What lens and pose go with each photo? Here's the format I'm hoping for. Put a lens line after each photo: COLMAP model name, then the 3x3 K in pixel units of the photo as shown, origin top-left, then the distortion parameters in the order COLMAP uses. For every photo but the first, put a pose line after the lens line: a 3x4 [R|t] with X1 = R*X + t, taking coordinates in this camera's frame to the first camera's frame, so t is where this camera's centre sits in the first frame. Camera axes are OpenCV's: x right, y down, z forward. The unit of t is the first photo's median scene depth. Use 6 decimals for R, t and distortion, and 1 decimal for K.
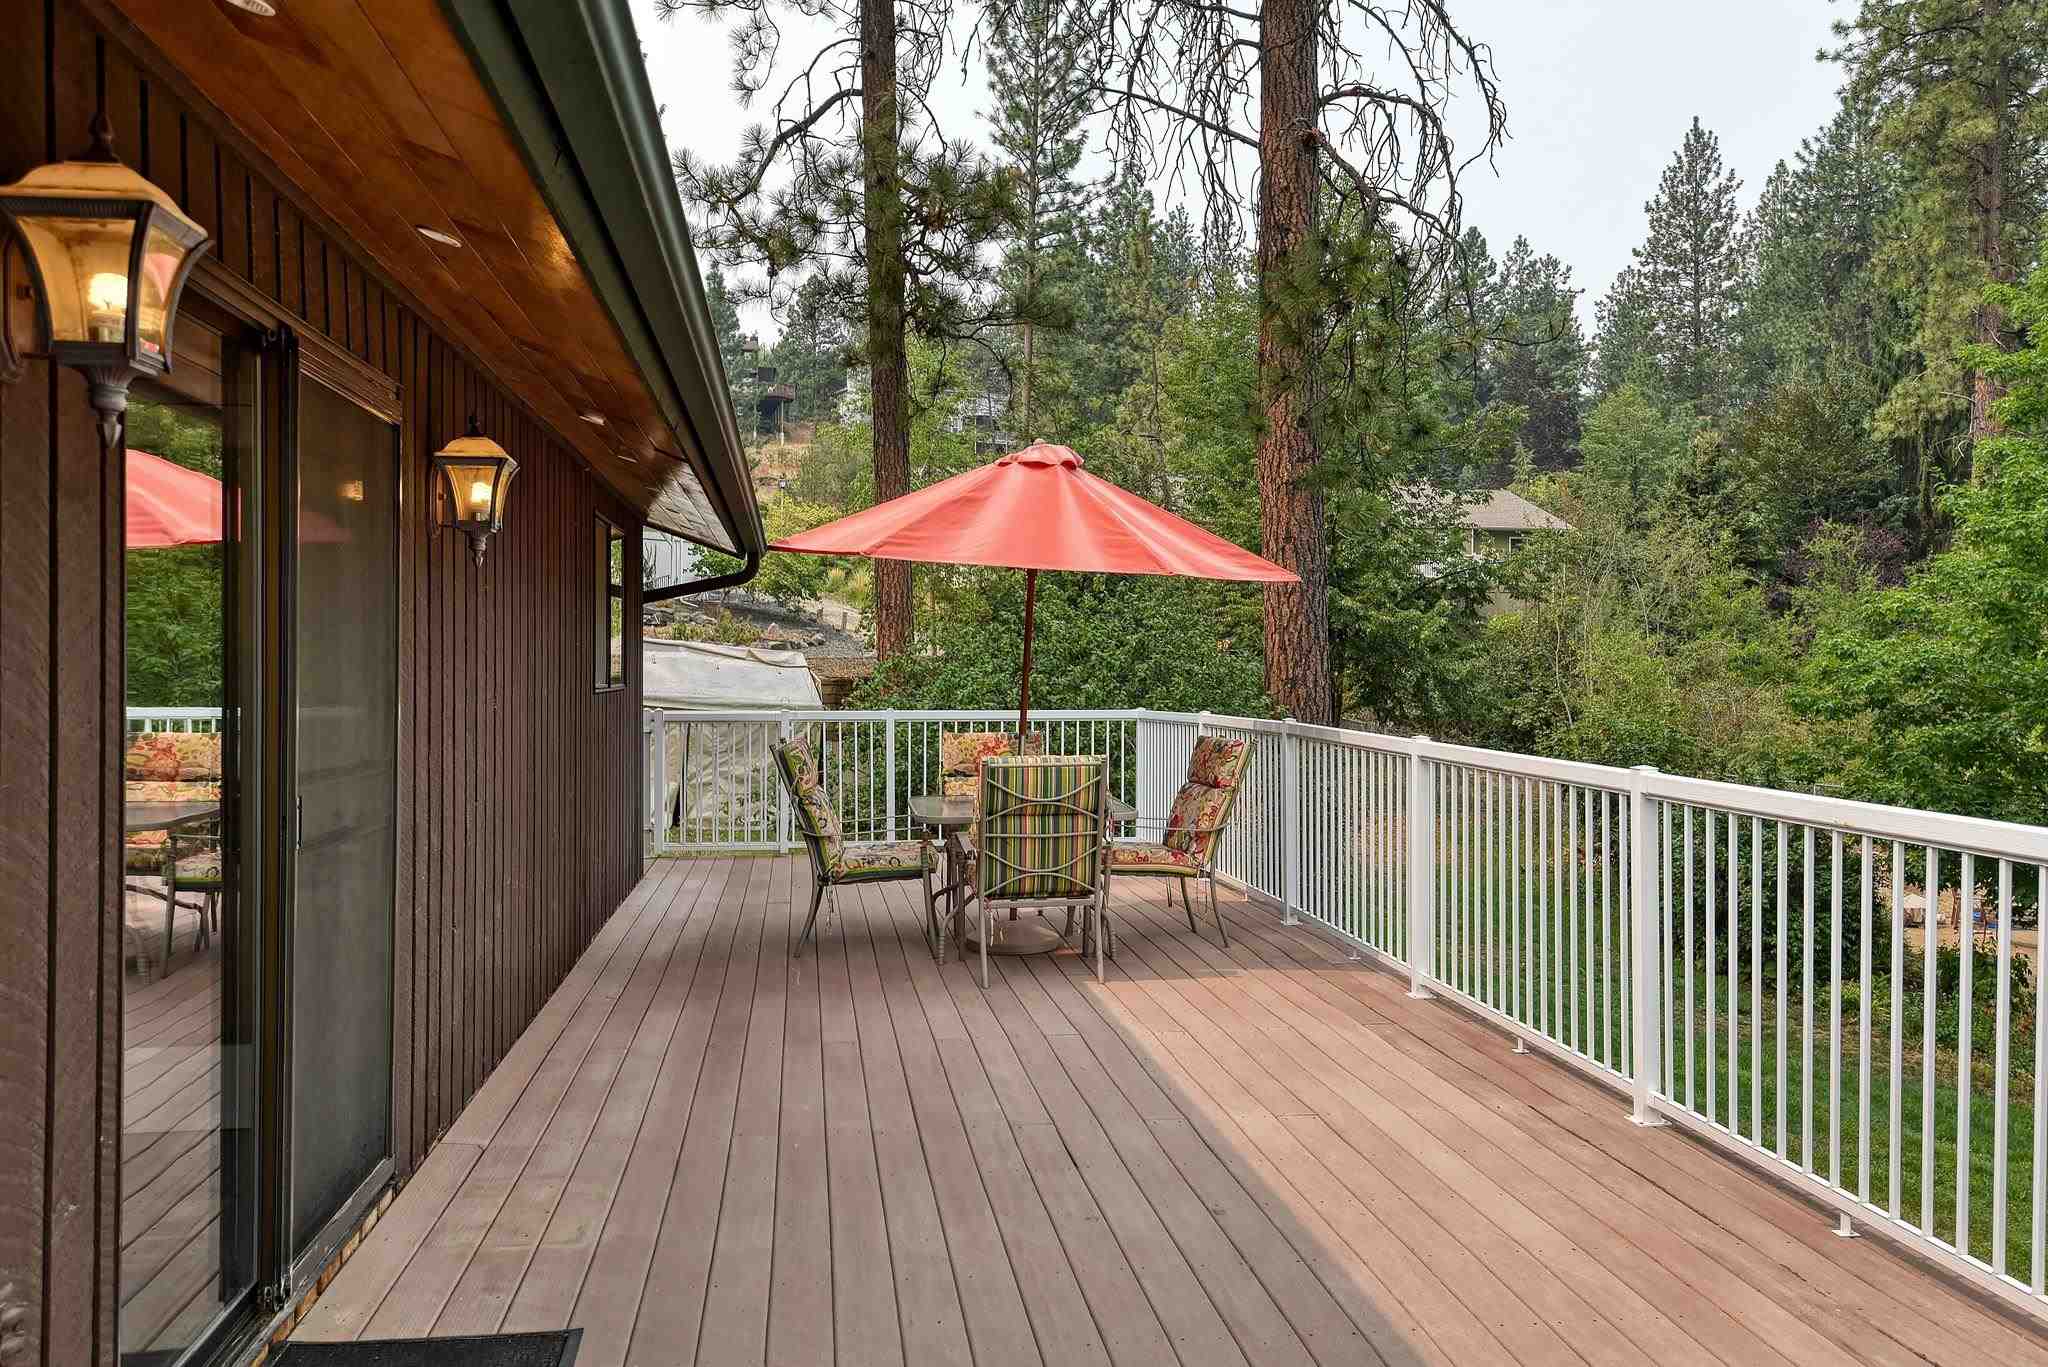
lens RADIAL K [[1803.8, 0, 1020.7], [0, 1803.8, 672.6], [0, 0, 1]] dist [0.016369, -0.027865]
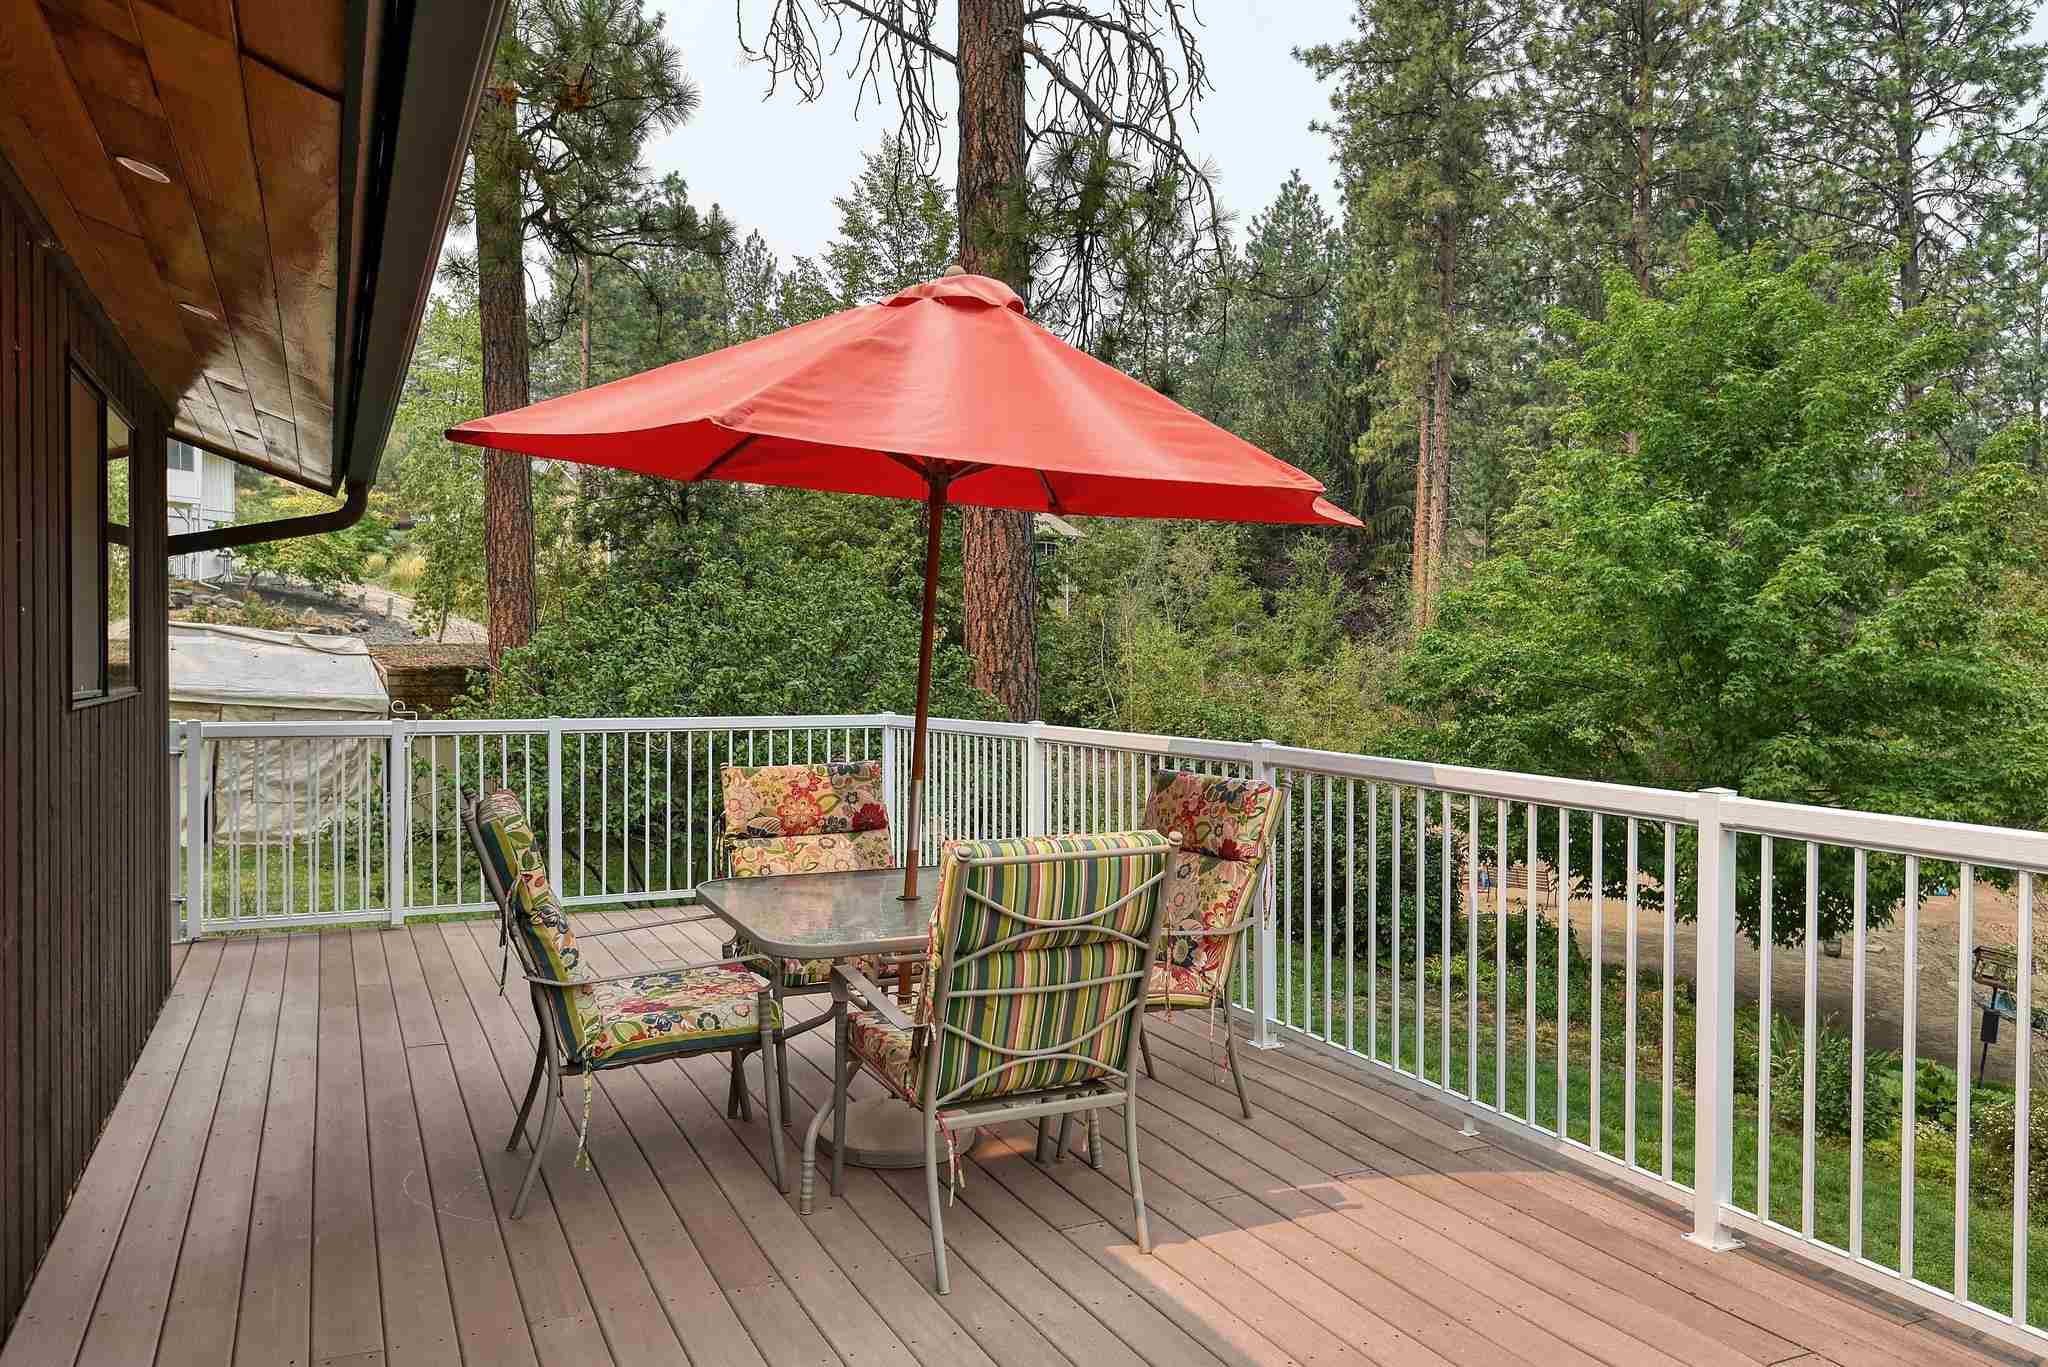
lens RADIAL K [[1601.7, 0, 1084.2], [0, 1601.7, 695.1], [0, 0, 1]] dist [0.015232, -0.001090]
pose [[0.949823, -0.002401, 0.312779, -0.043544], [-0.004278, 0.999777, 0.020667, -0.001454], [-0.312759, -0.020968, 0.949601, 0.196267]]
